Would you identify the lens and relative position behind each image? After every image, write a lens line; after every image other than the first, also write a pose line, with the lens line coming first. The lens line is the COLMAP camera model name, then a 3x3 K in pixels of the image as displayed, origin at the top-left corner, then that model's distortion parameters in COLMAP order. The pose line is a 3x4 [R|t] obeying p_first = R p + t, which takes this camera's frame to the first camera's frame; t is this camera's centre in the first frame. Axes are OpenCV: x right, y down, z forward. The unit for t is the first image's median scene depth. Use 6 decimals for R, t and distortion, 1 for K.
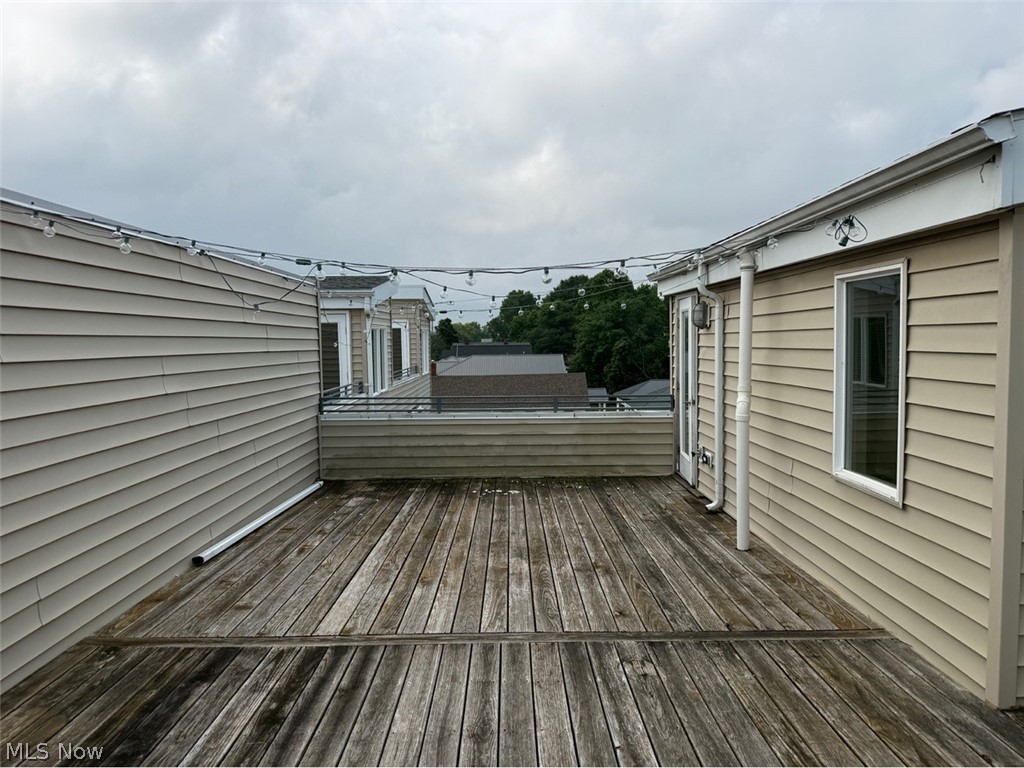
lens RADIAL K [[720.0, 0, 513.0], [0, 720.0, 383.1], [0, 0, 1]] dist [0.037042, -0.037254]
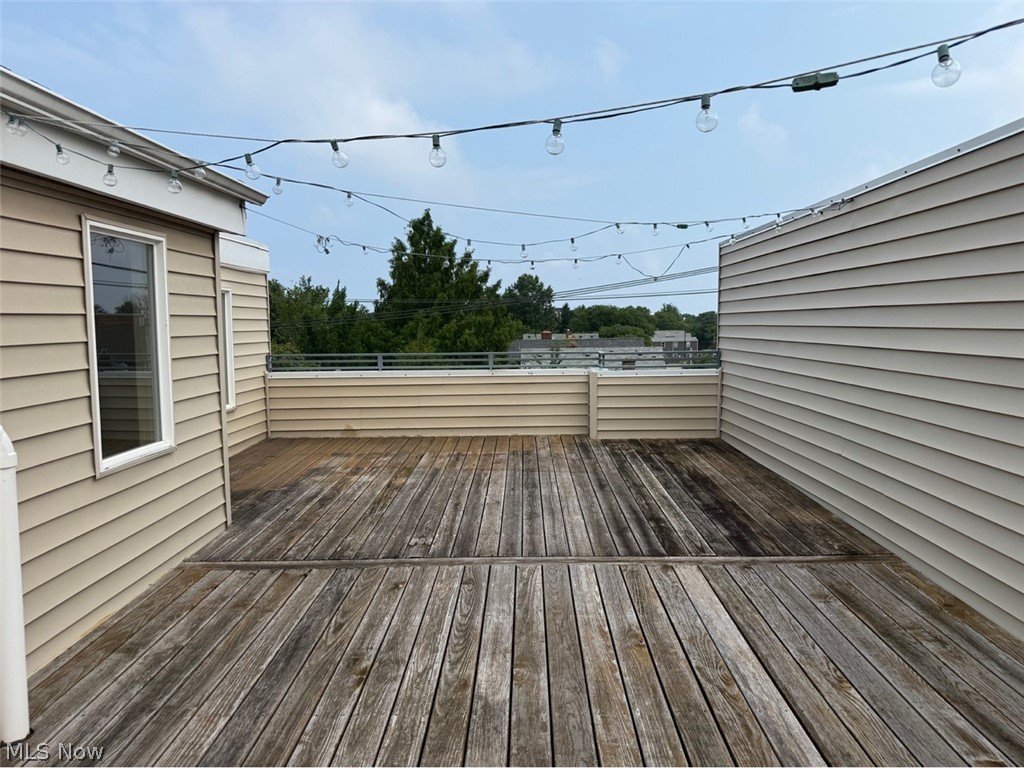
lens RADIAL K [[720.0, 0, 511.9], [0, 720.0, 385.9], [0, 0, 1]] dist [0.037042, -0.037254]
pose [[-0.999398, 0.022019, 0.026795, -0.033652], [0.025777, 0.988477, 0.149160, -0.079969], [-0.023202, 0.149761, -0.988450, 1.891566]]
